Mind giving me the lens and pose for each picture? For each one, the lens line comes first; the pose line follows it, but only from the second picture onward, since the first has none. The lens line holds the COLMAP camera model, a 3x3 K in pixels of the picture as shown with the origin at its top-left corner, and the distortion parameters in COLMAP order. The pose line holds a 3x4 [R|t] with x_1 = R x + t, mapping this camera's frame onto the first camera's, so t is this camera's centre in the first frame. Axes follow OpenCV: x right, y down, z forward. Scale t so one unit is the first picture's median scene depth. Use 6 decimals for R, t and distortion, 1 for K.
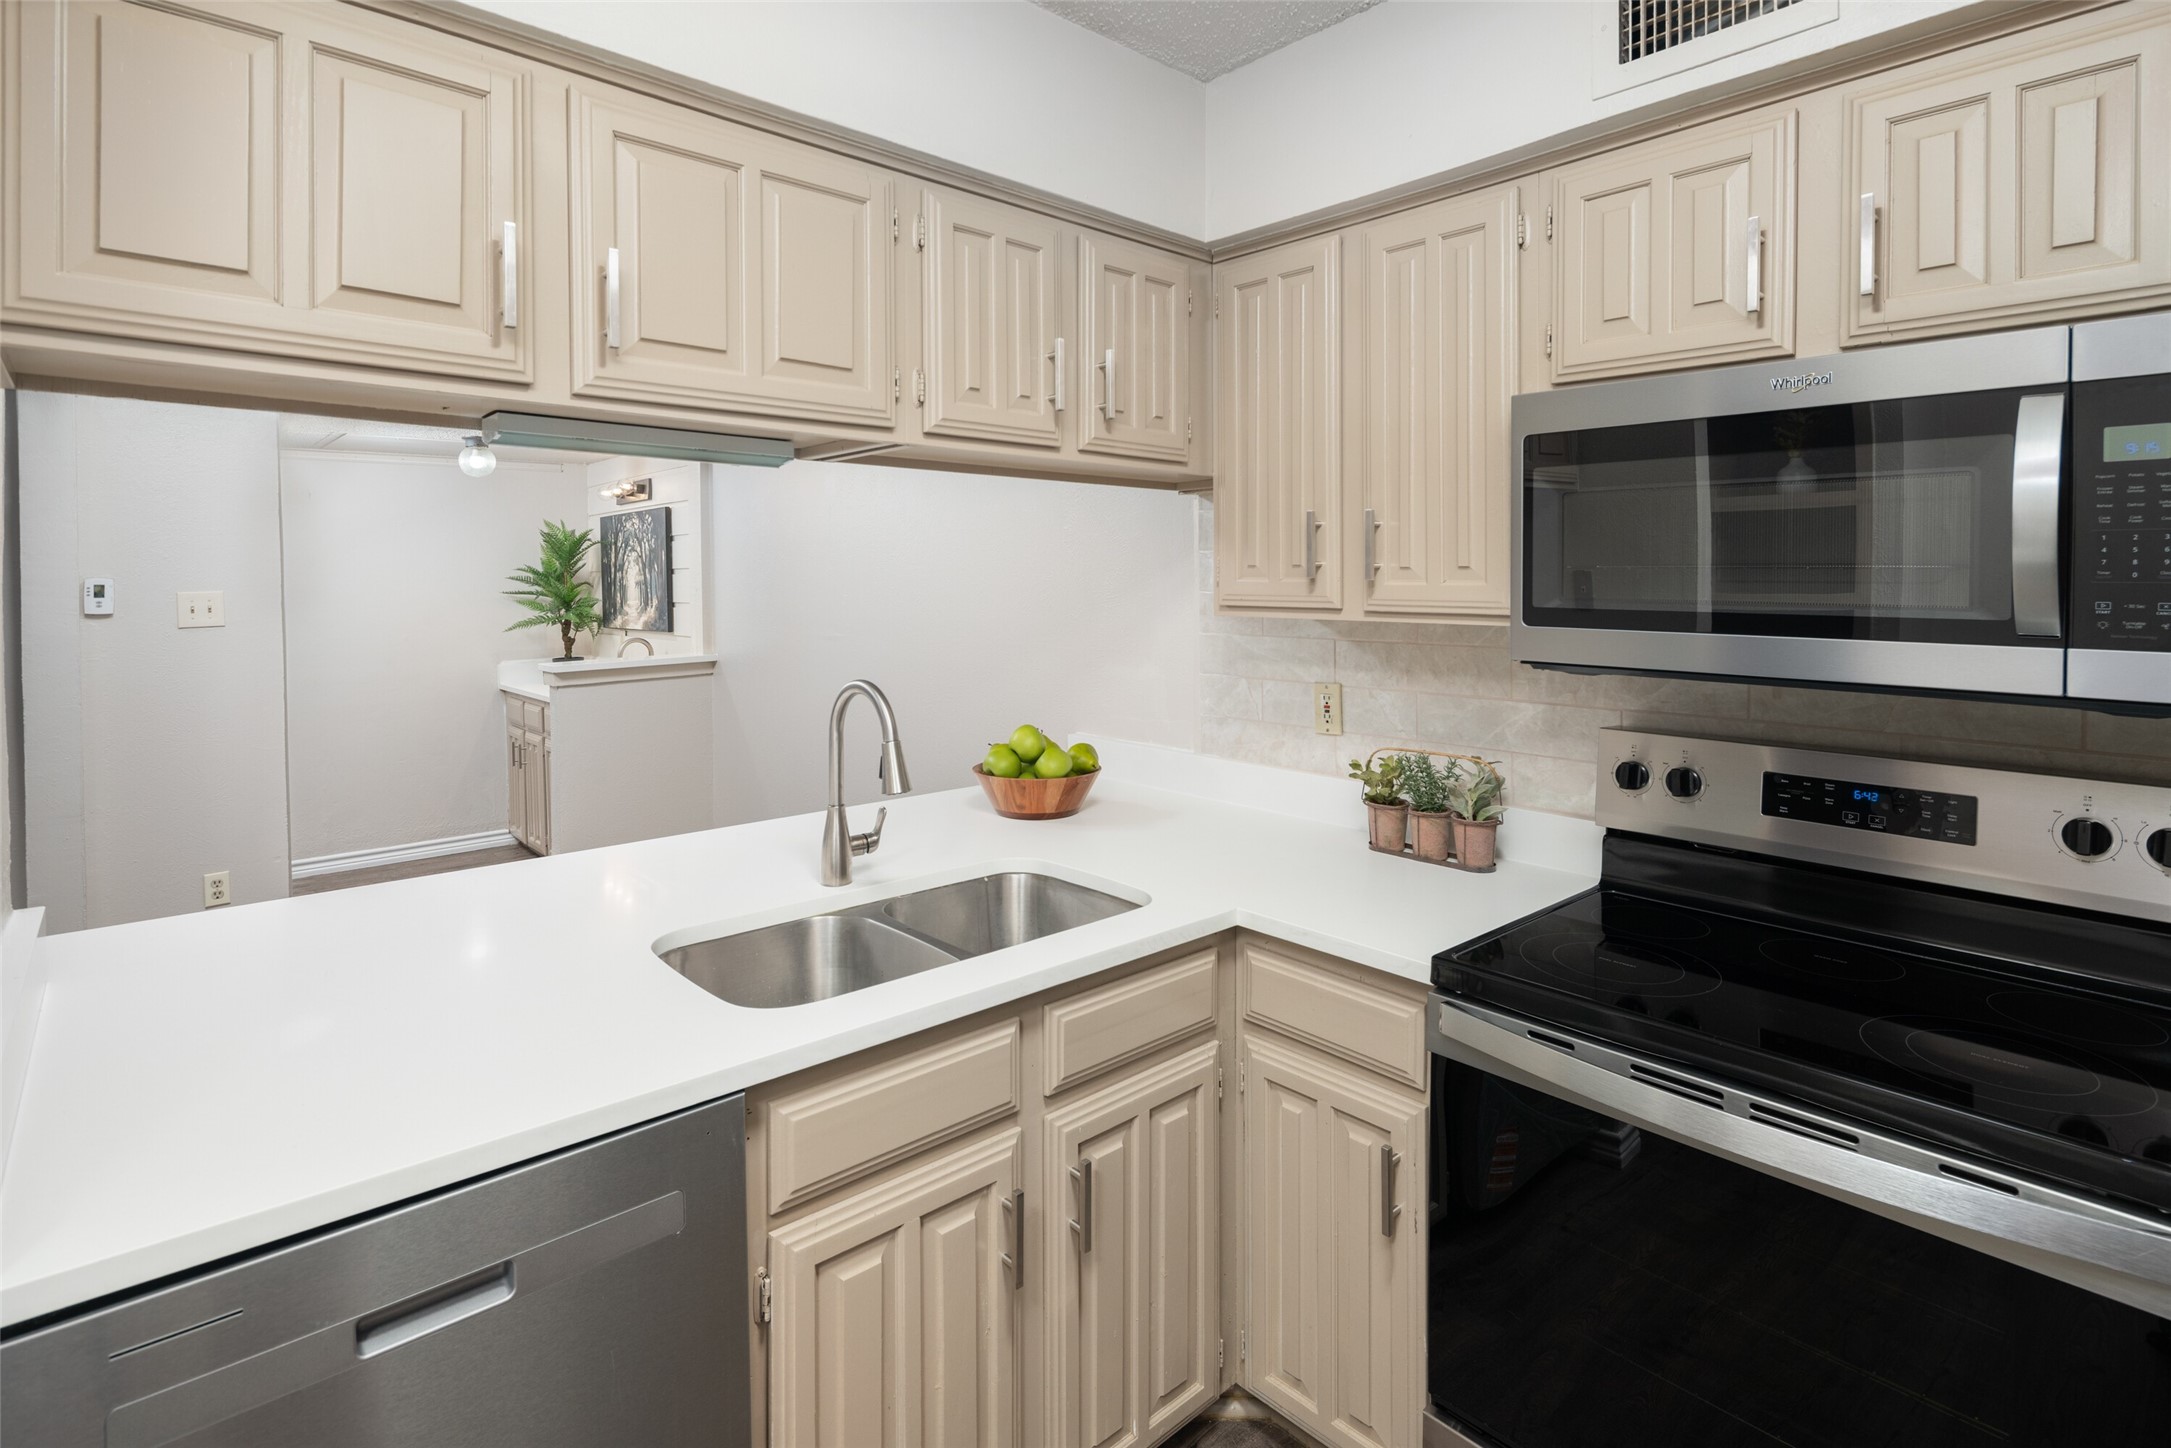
lens RADIAL K [[1048.6, 0, 1079.1], [0, 1048.6, 586.8], [0, 0, 1]] dist [-0.002455, -0.000318]
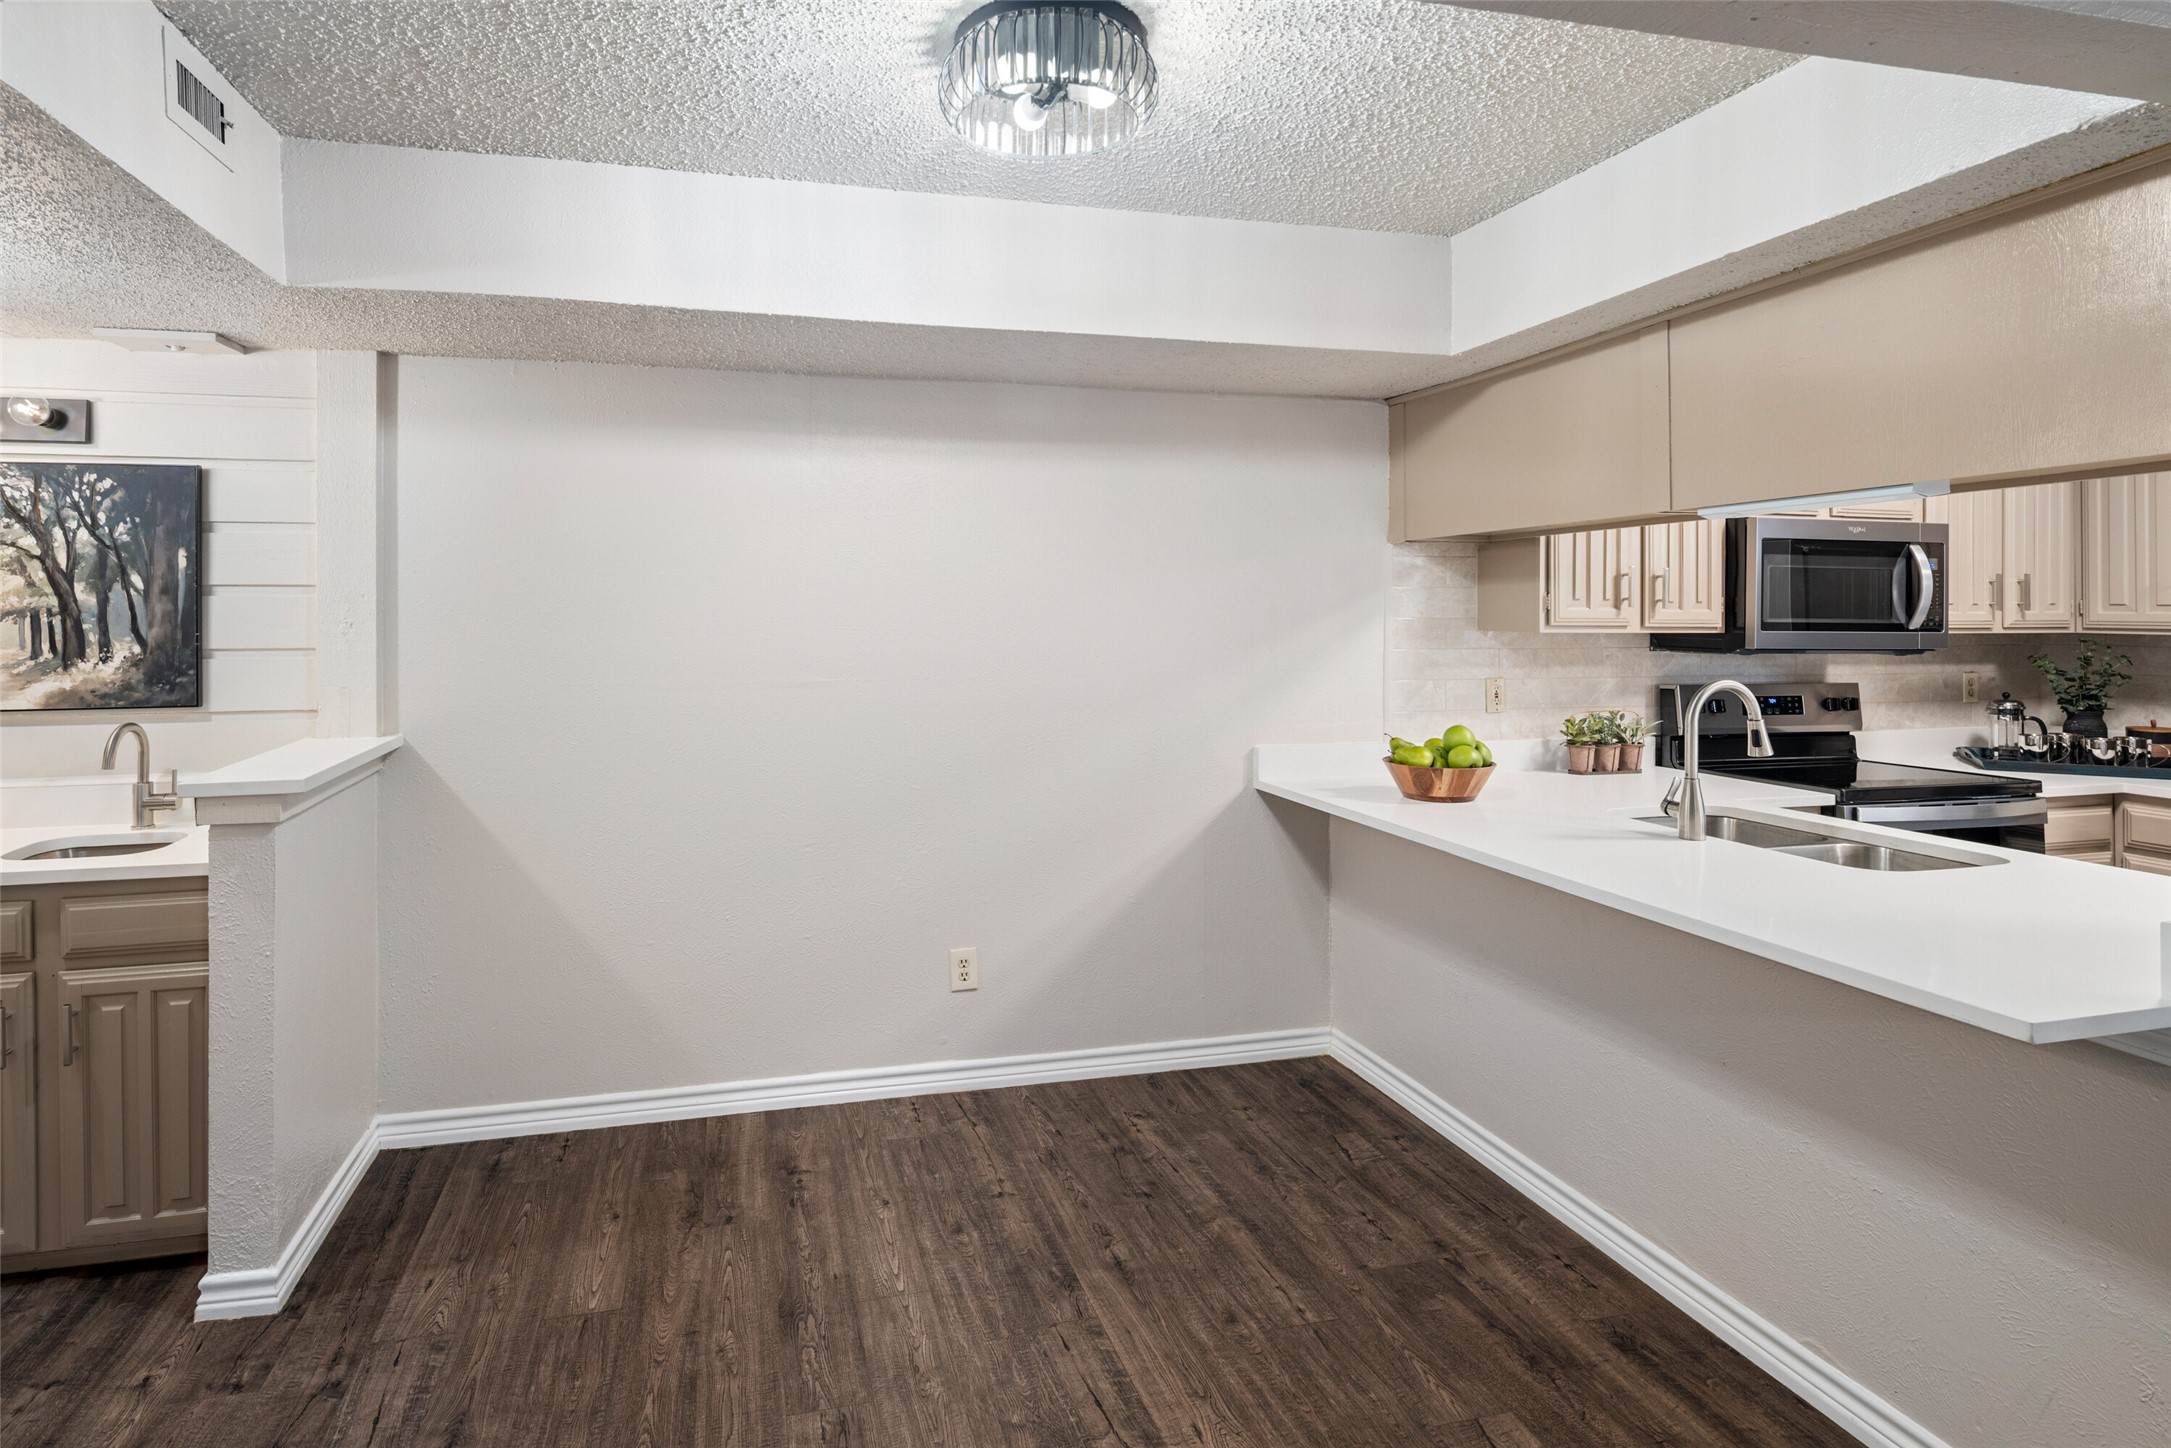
lens RADIAL K [[1084.5, 0, 978.2], [0, 1084.5, 599.5], [0, 0, 1]] dist [0.000151, -0.001453]
pose [[0.492892, 0.010779, 0.870024, -1.623636], [0.004383, 0.999880, -0.014871, -0.000012], [-0.870080, 0.011143, 0.492785, 0.972189]]
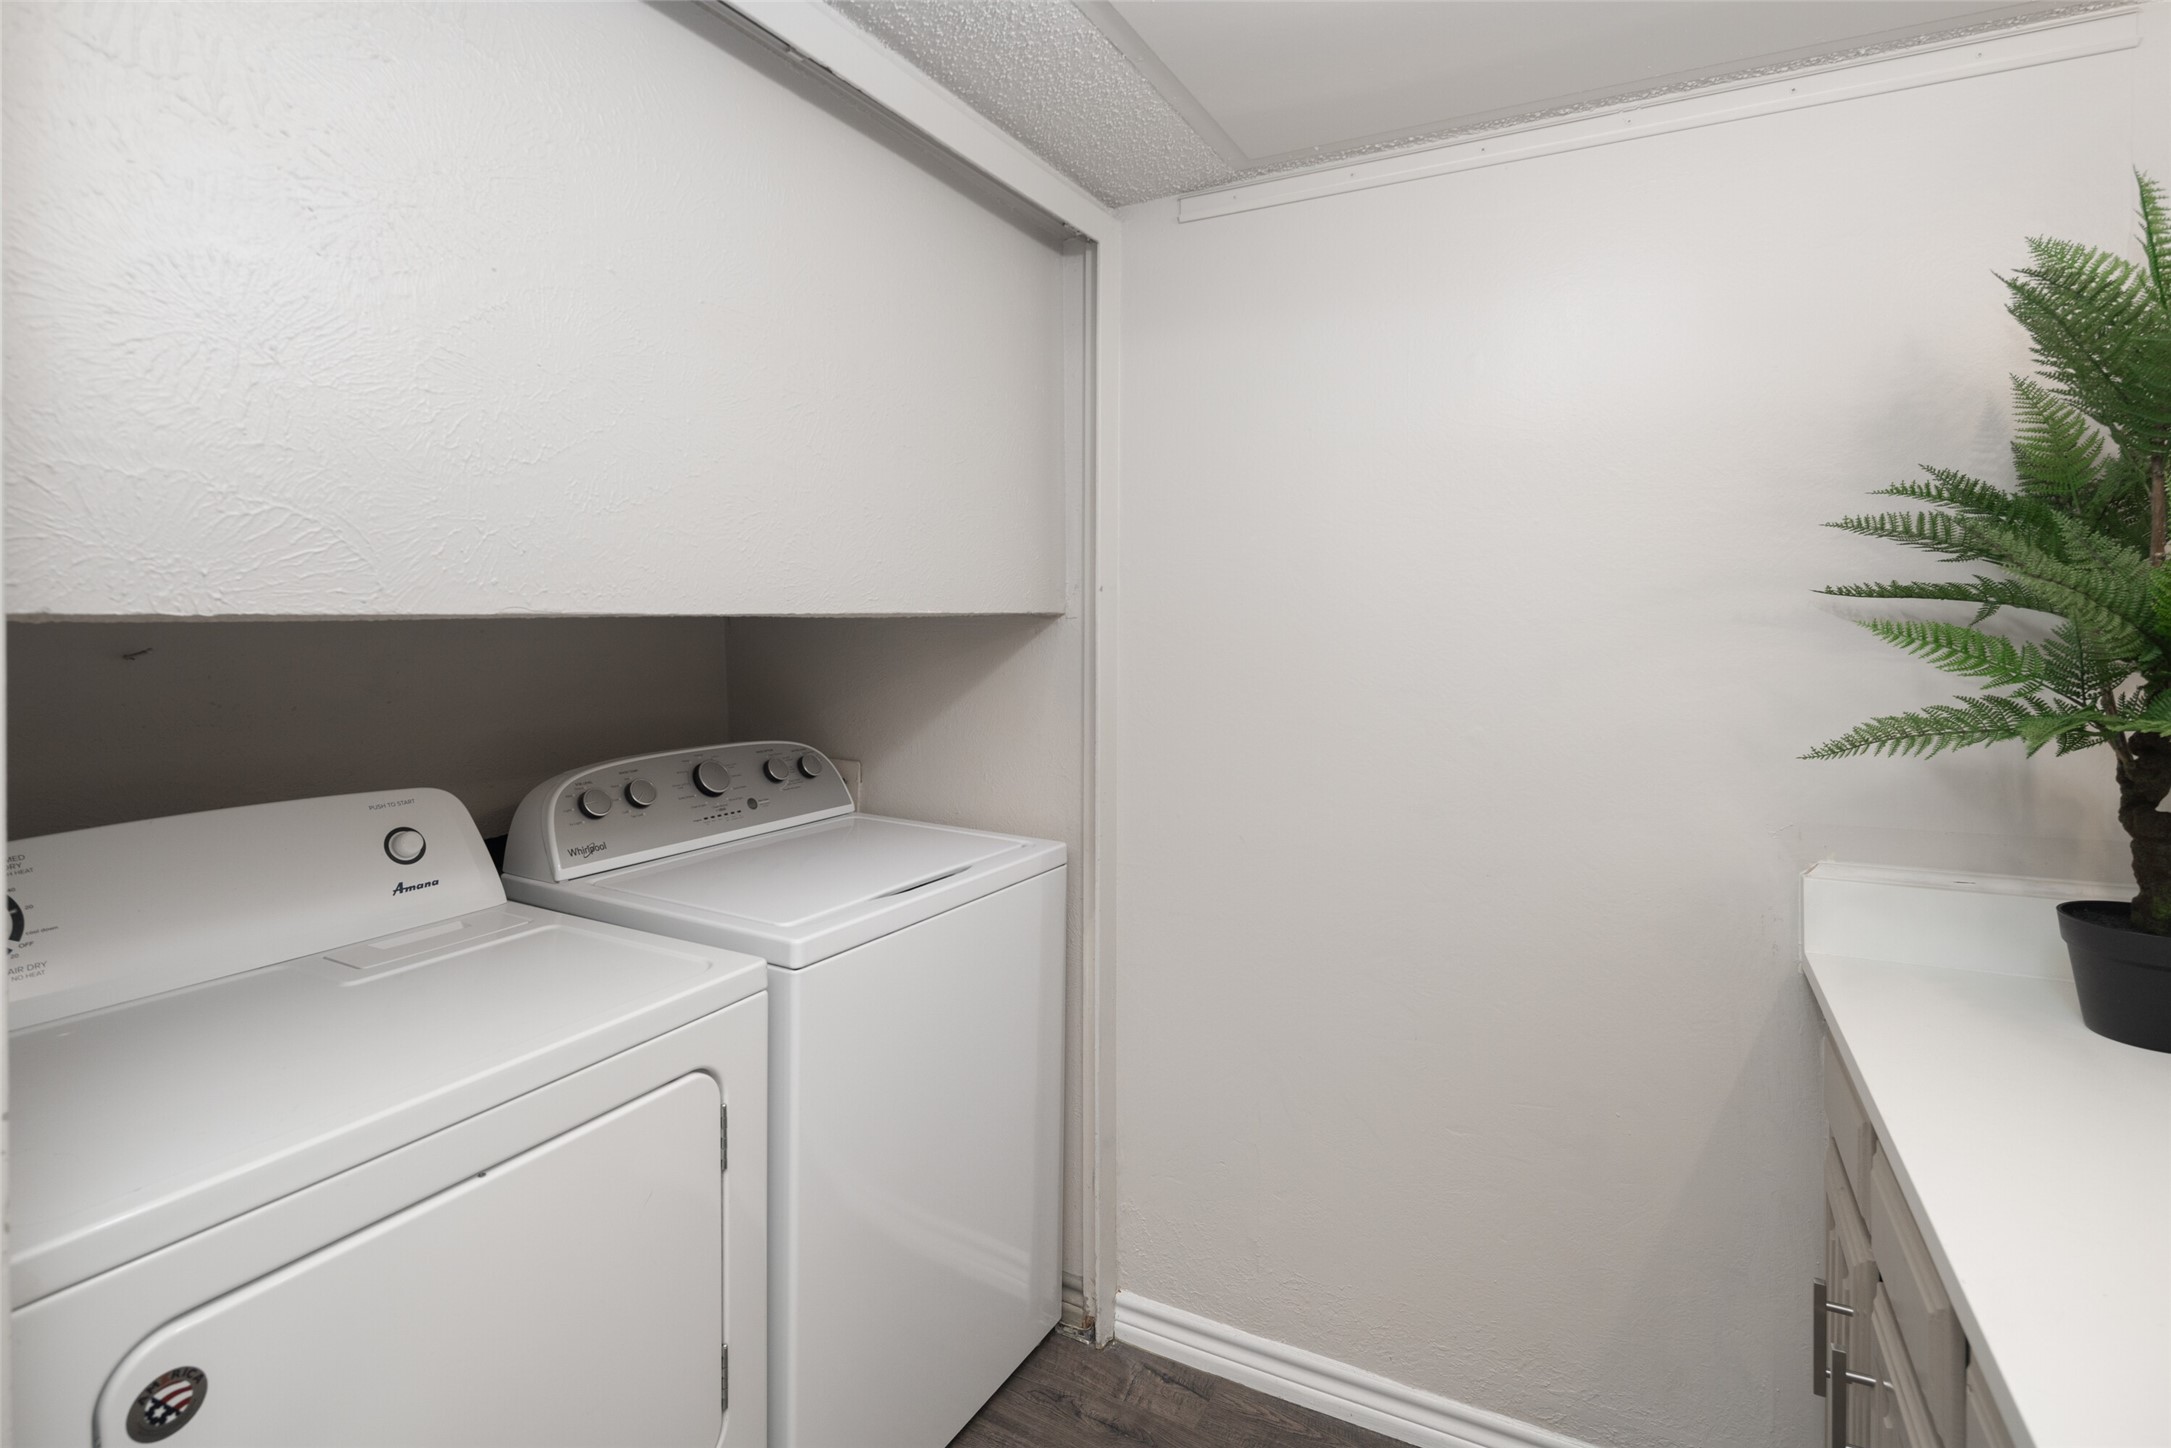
lens RADIAL K [[1068.1, 0, 1077.5], [0, 1068.1, 606.5], [0, 0, 1]] dist [0.001546, -0.001739]
pose [[0.333208, 0.008458, -0.942816, -1.005342], [-0.010246, 0.999933, 0.005349, 0.026146], [0.942798, 0.007878, 0.333272, 2.030650]]
